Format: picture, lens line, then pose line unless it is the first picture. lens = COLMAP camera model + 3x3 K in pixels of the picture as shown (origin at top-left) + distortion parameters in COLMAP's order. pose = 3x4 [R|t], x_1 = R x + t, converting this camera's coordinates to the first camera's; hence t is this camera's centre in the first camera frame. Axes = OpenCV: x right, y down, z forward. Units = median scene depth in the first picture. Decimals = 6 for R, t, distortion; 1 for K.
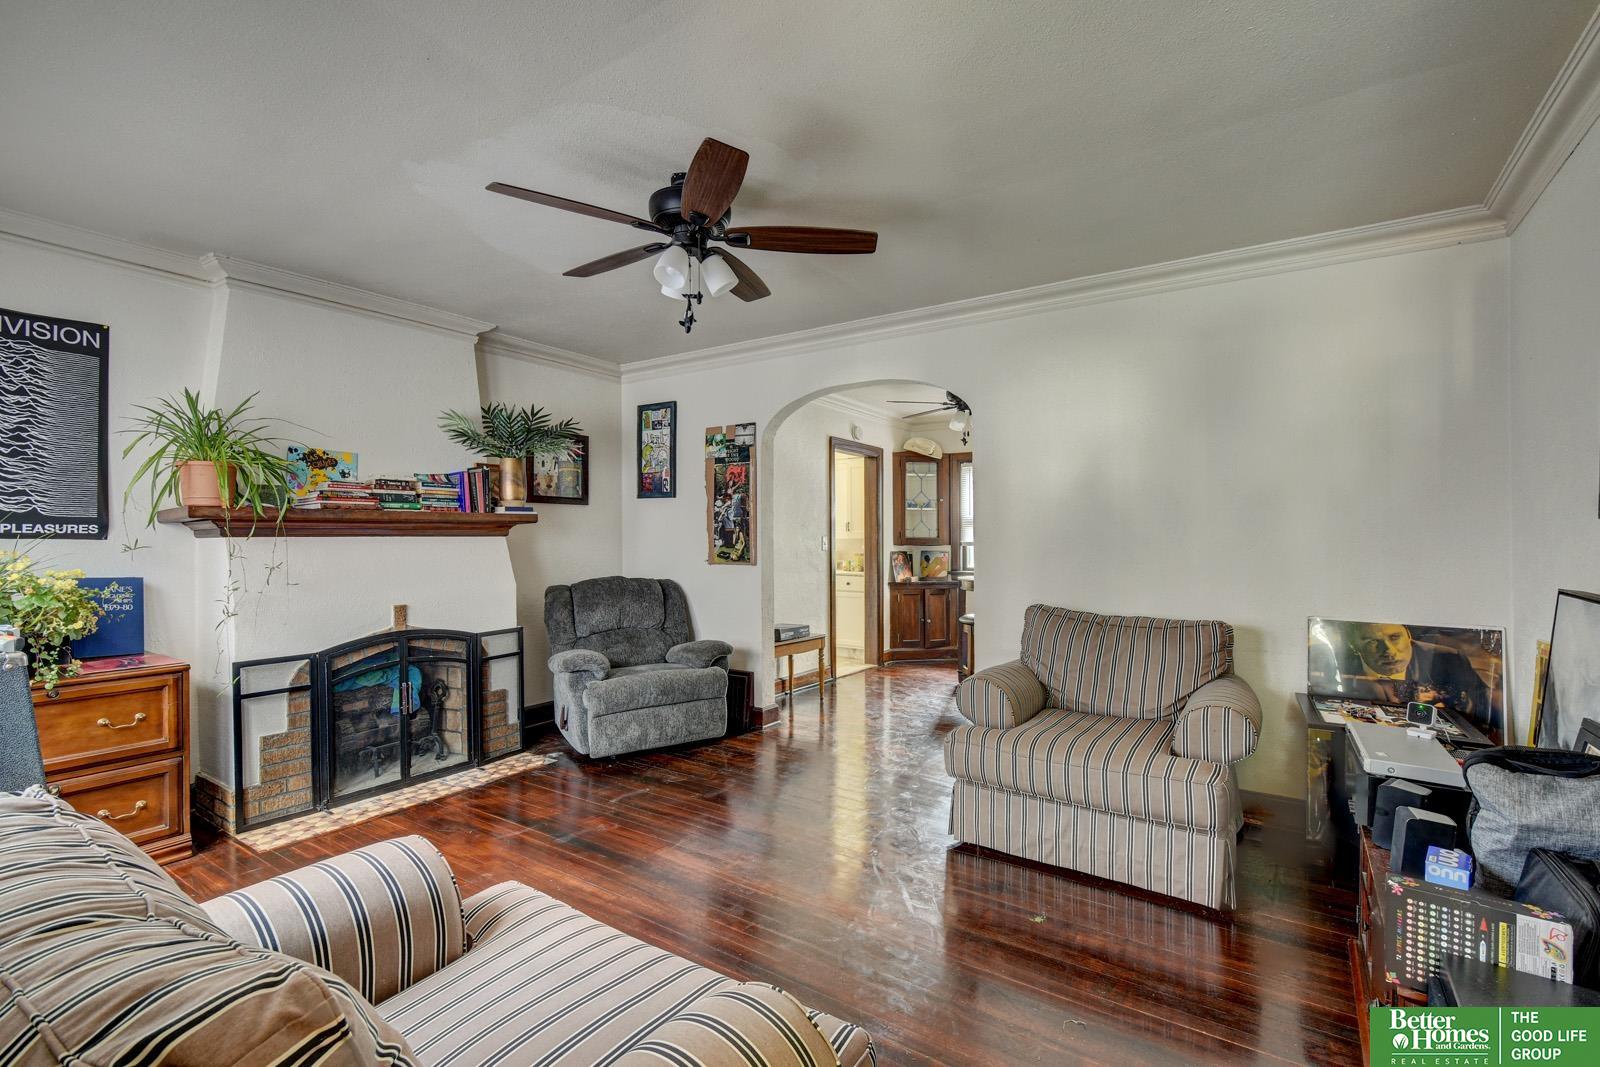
lens RADIAL K [[709.6, 0, 806.1], [0, 709.6, 537.5], [0, 0, 1]] dist [0.002680, -0.001453]
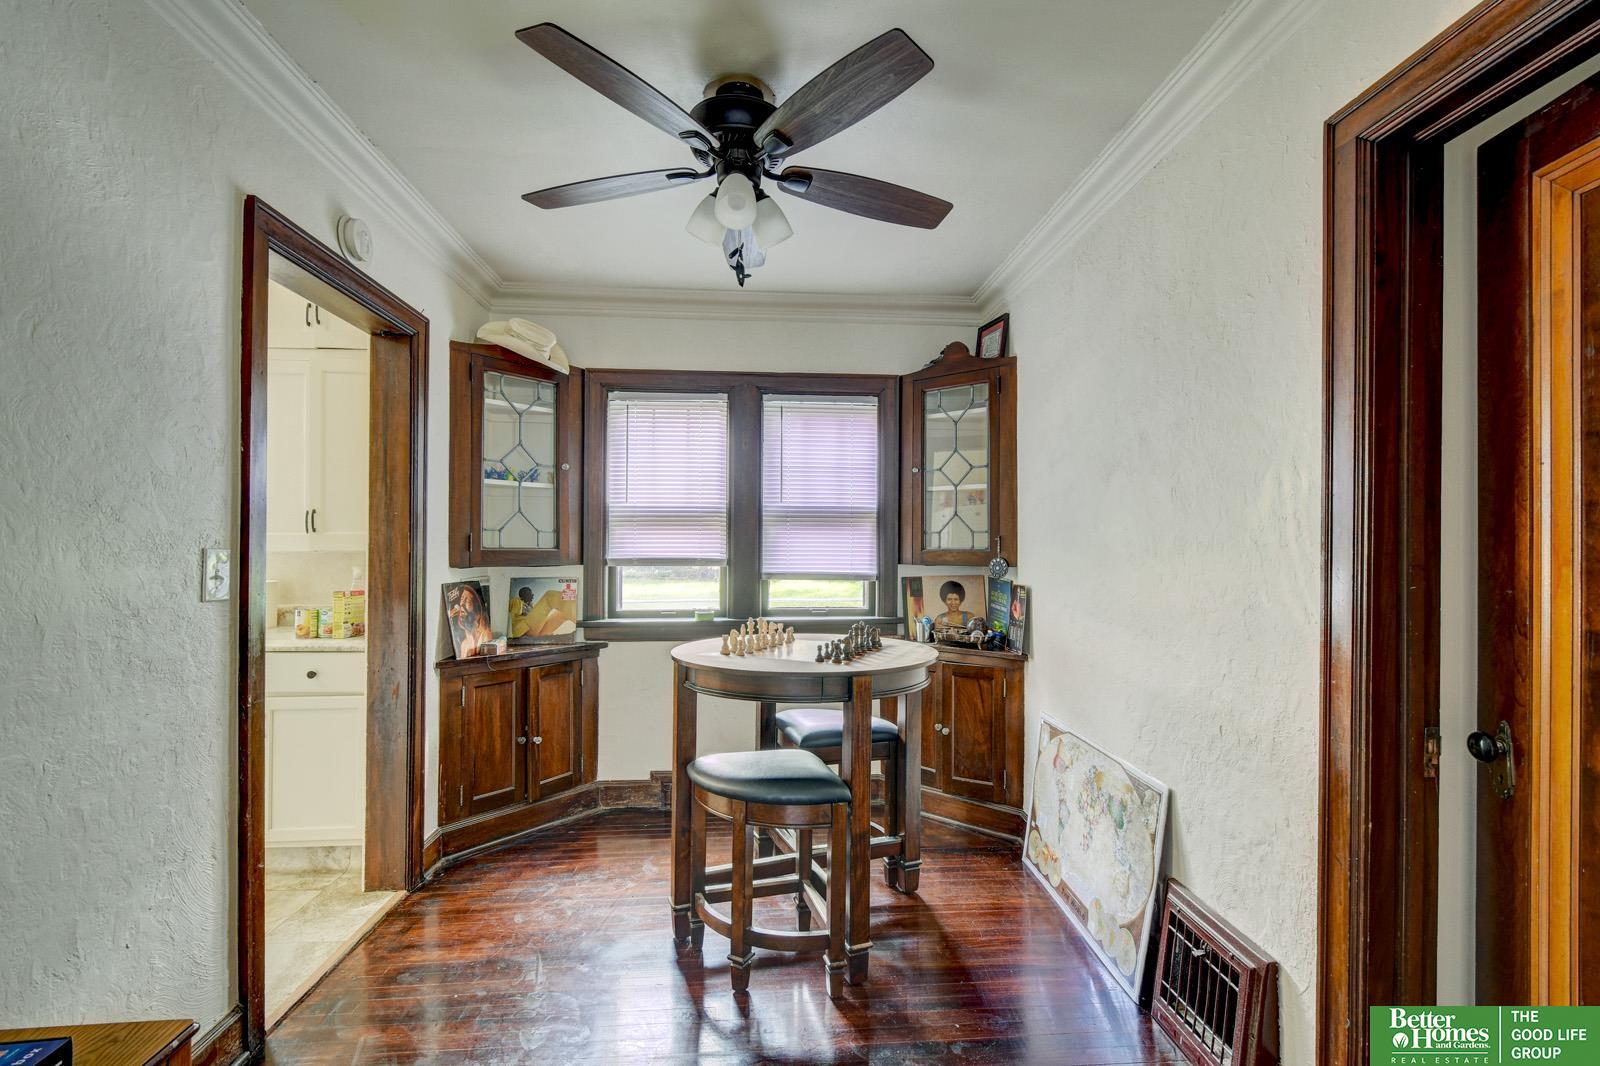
lens RADIAL K [[709.6, 0, 821.6], [0, 709.6, 537.8], [0, 0, 1]] dist [0.002680, -0.001453]
pose [[0.765641, 0.011017, 0.643173, 0.038505], [-0.003796, 0.999913, -0.012610, -0.003209], [-0.643257, 0.007213, 0.765617, 0.875572]]
